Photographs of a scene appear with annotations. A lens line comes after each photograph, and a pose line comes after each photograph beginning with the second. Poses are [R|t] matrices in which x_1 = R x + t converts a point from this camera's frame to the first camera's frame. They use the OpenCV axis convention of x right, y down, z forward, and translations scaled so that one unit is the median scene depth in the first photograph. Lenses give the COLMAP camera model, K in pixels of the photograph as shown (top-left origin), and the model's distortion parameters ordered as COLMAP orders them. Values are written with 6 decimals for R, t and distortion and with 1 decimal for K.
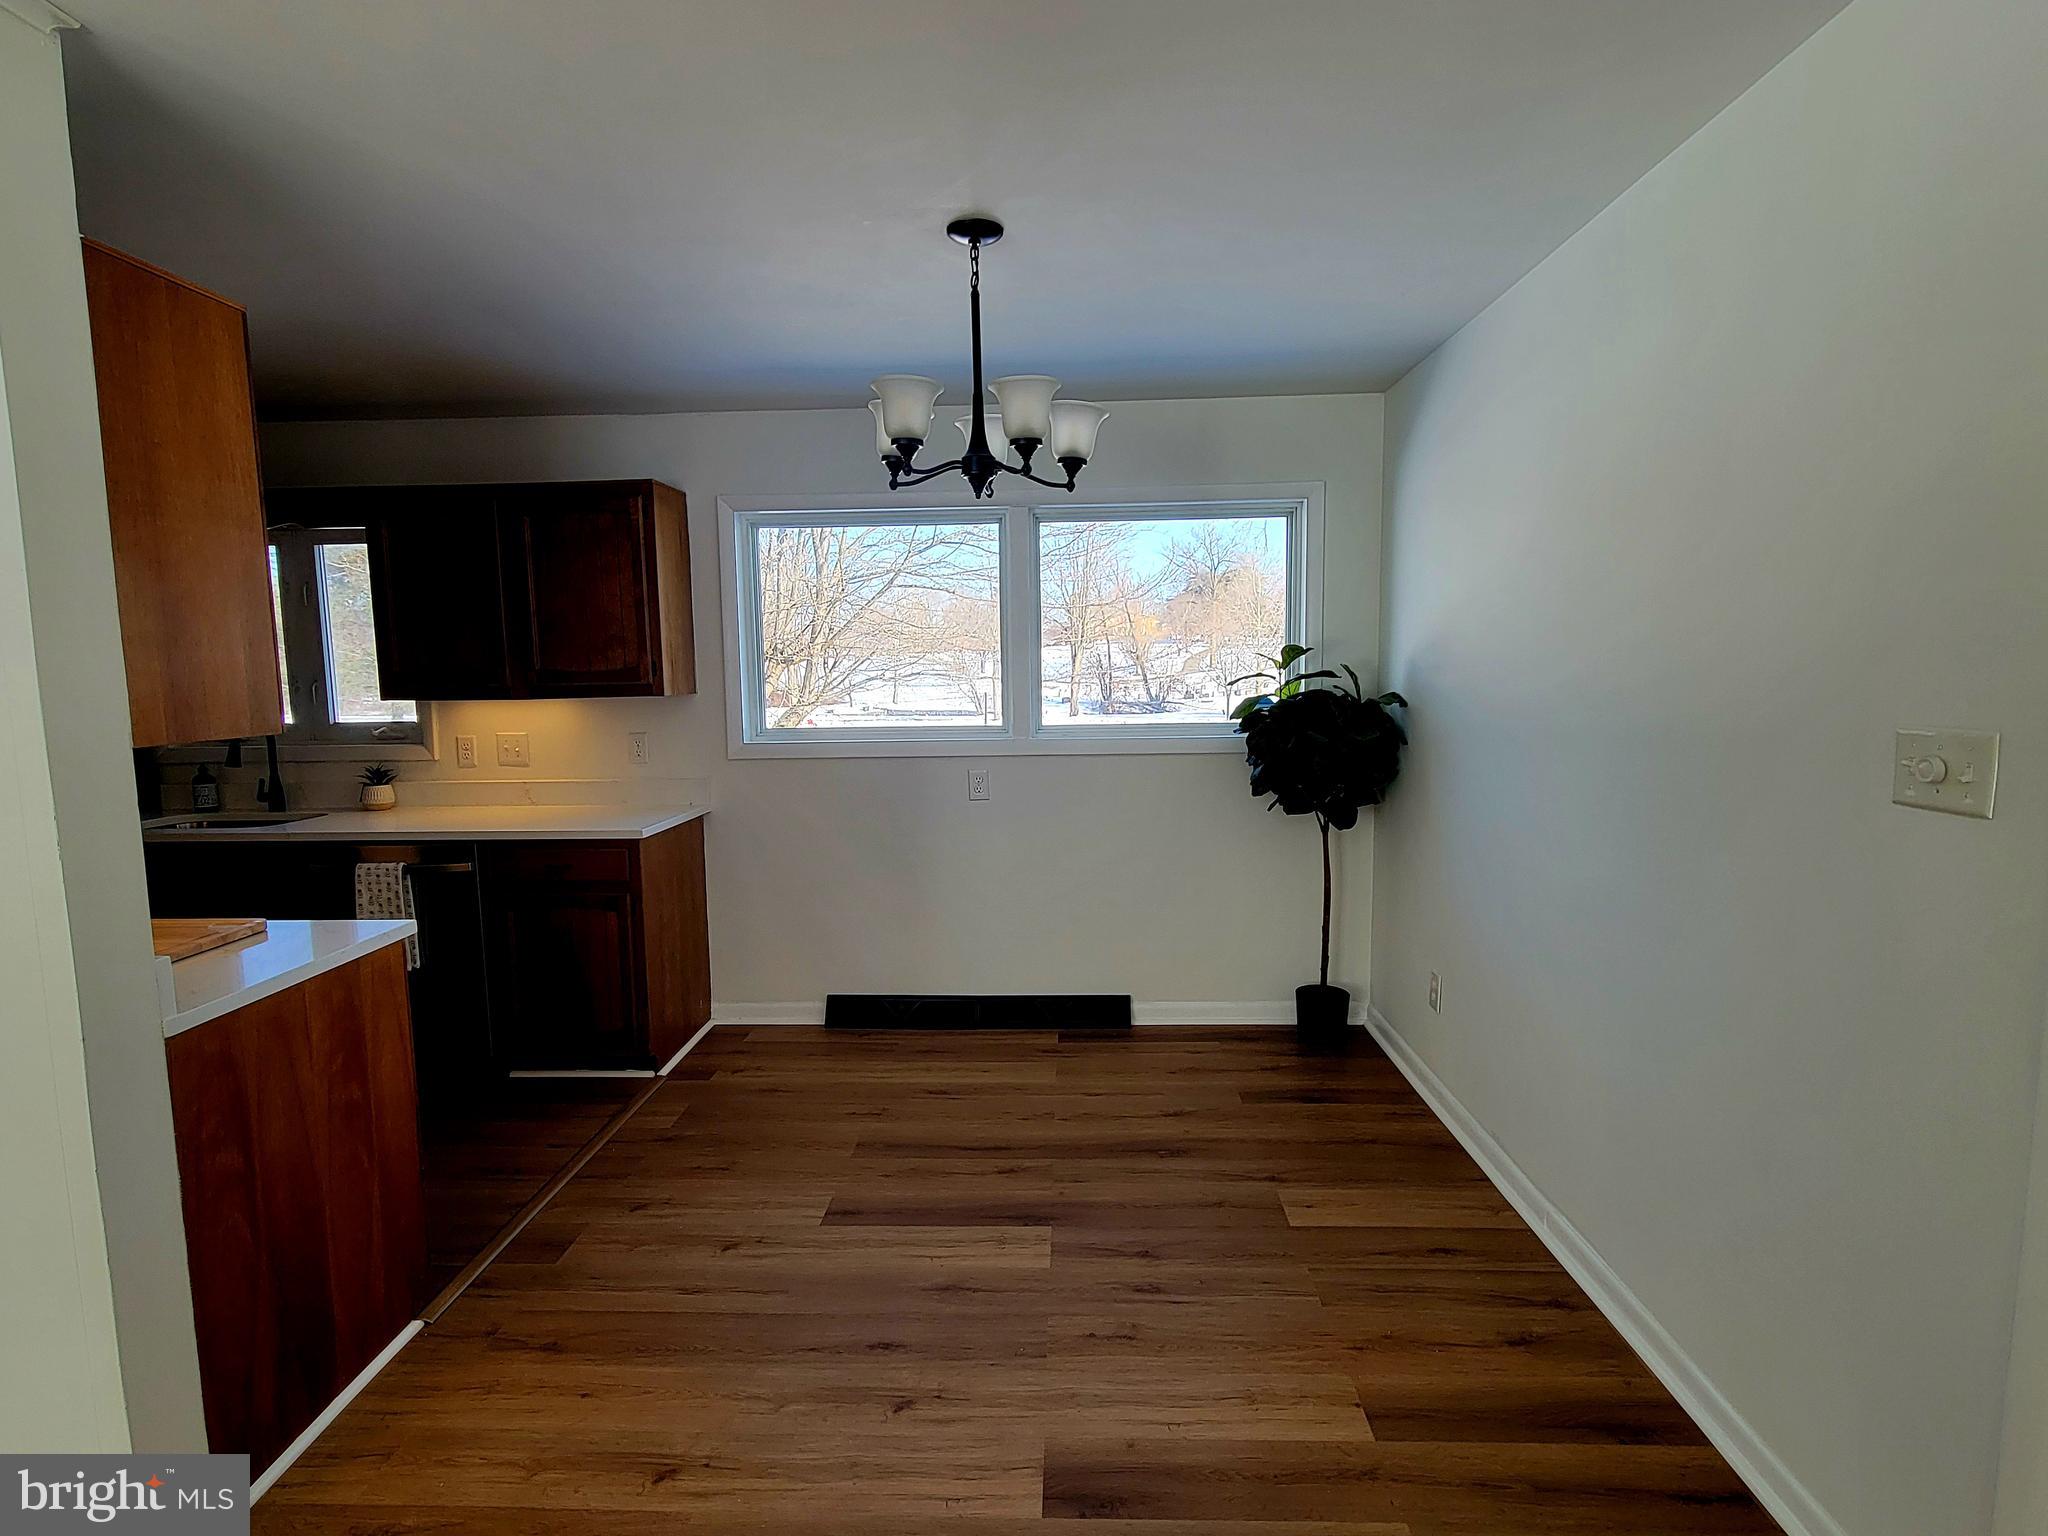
lens RADIAL K [[827.6, 0, 1024.1], [0, 827.6, 765.3], [0, 0, 1]] dist [-0.001540, -0.000148]
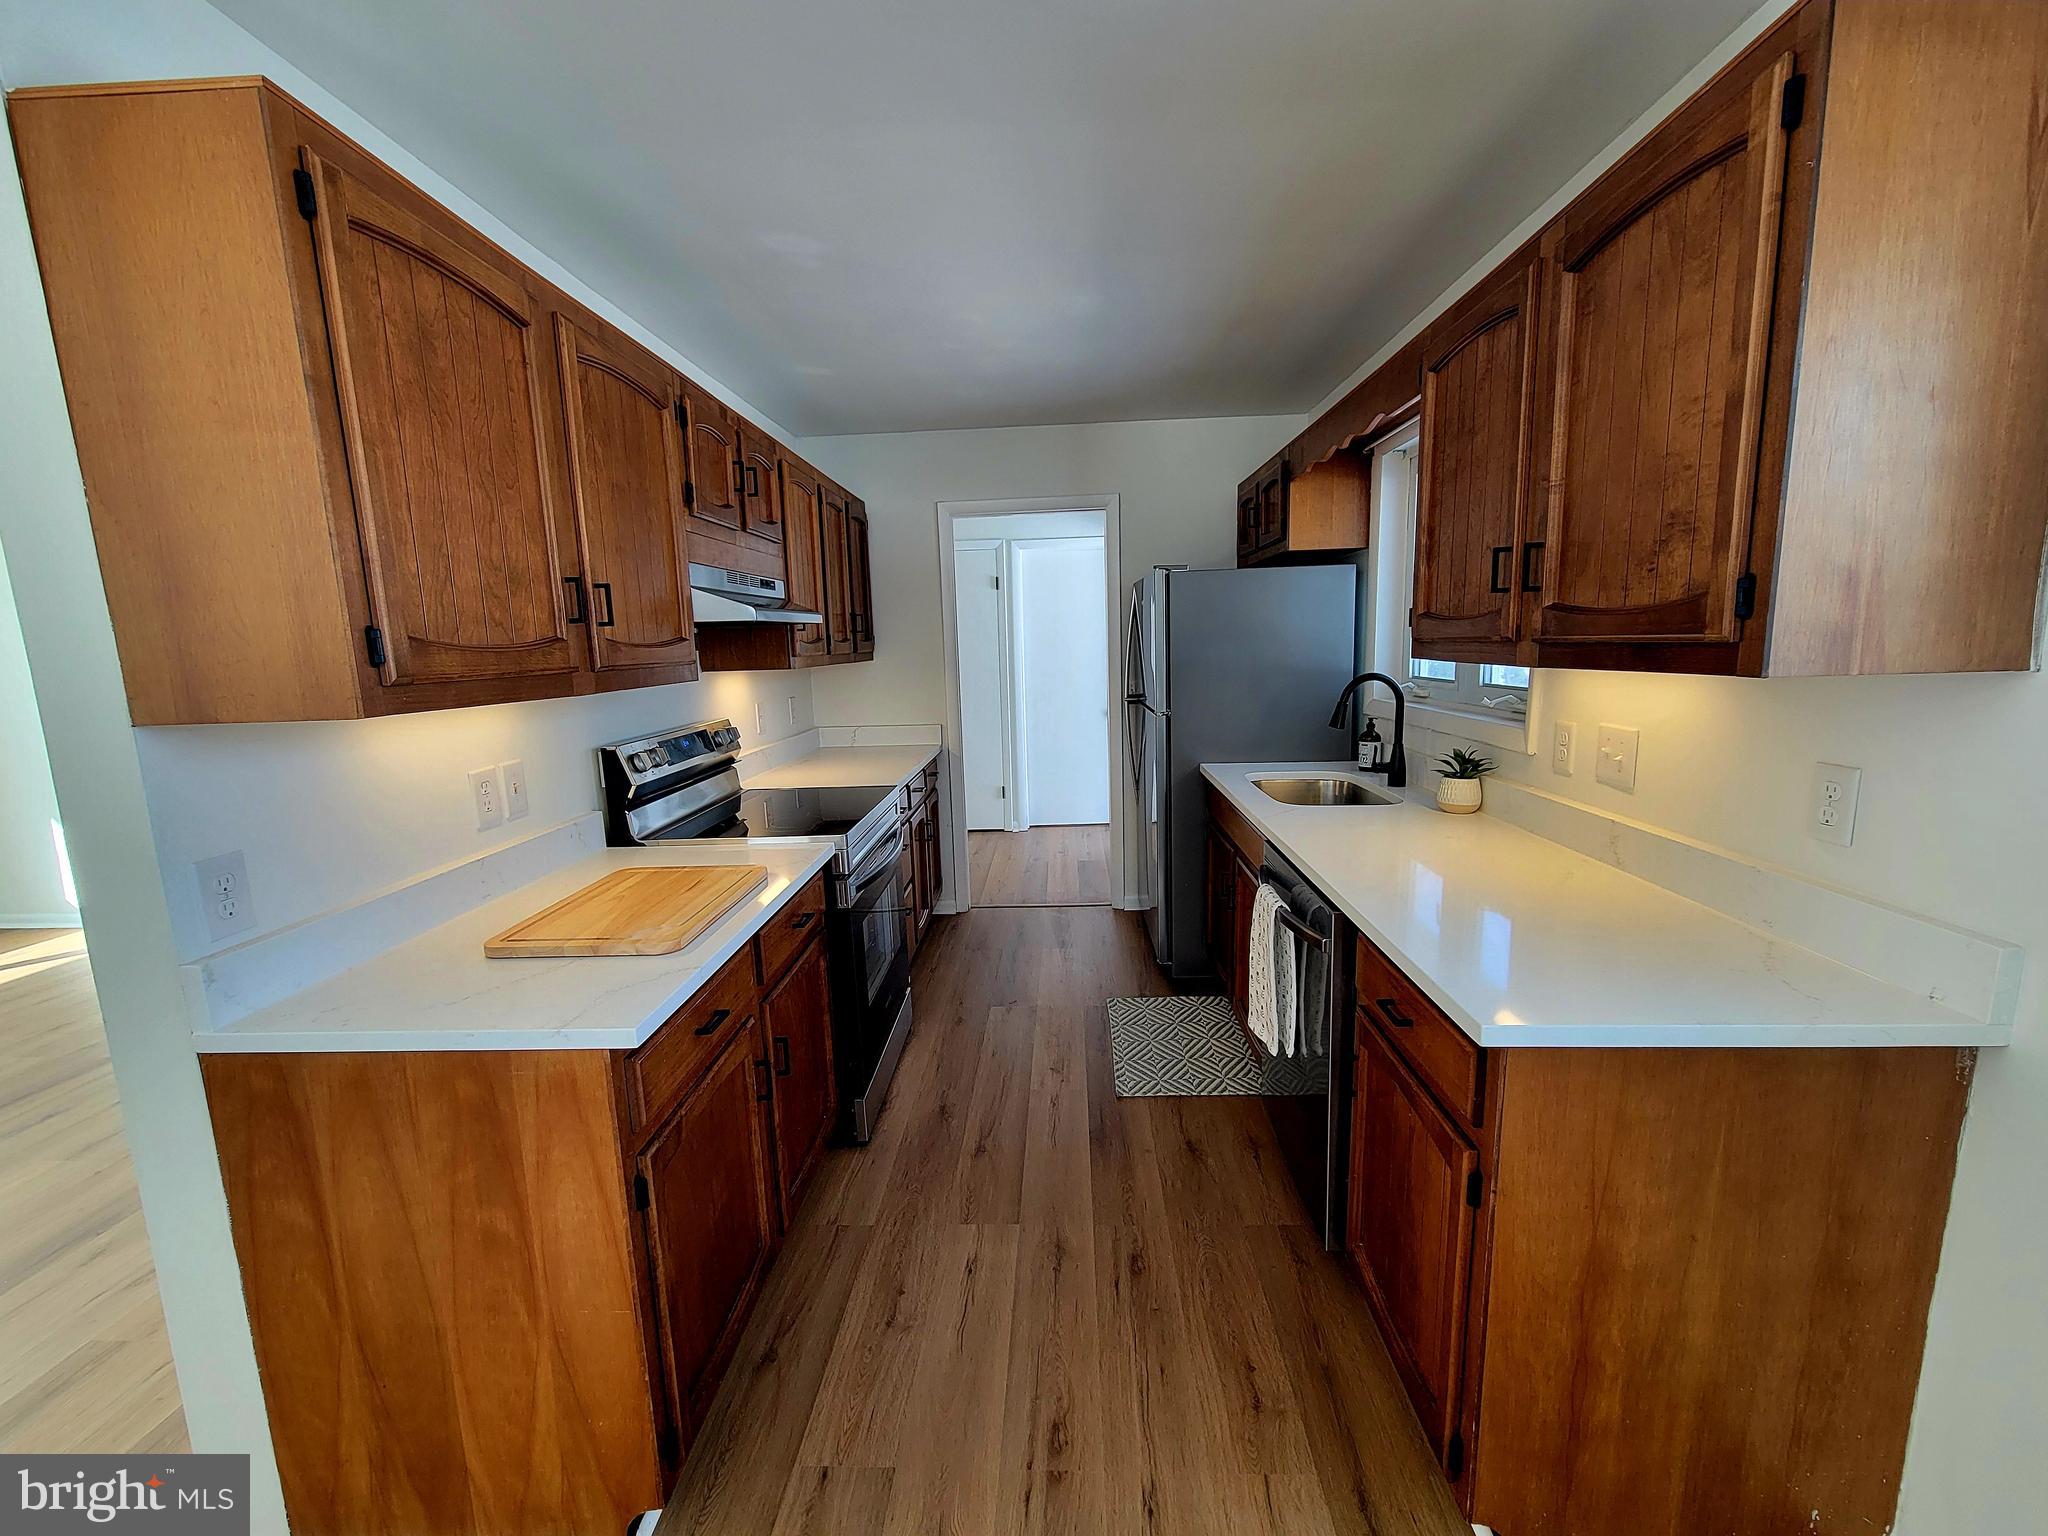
lens RADIAL K [[827.6, 0, 1024.0], [0, 827.6, 764.9], [0, 0, 1]] dist [-0.001540, -0.000148]
pose [[-0.024685, 0.165185, -0.985954, -0.091058], [-0.091399, 0.981751, 0.166770, -0.077903], [0.995508, 0.094232, -0.009137, 0.714102]]
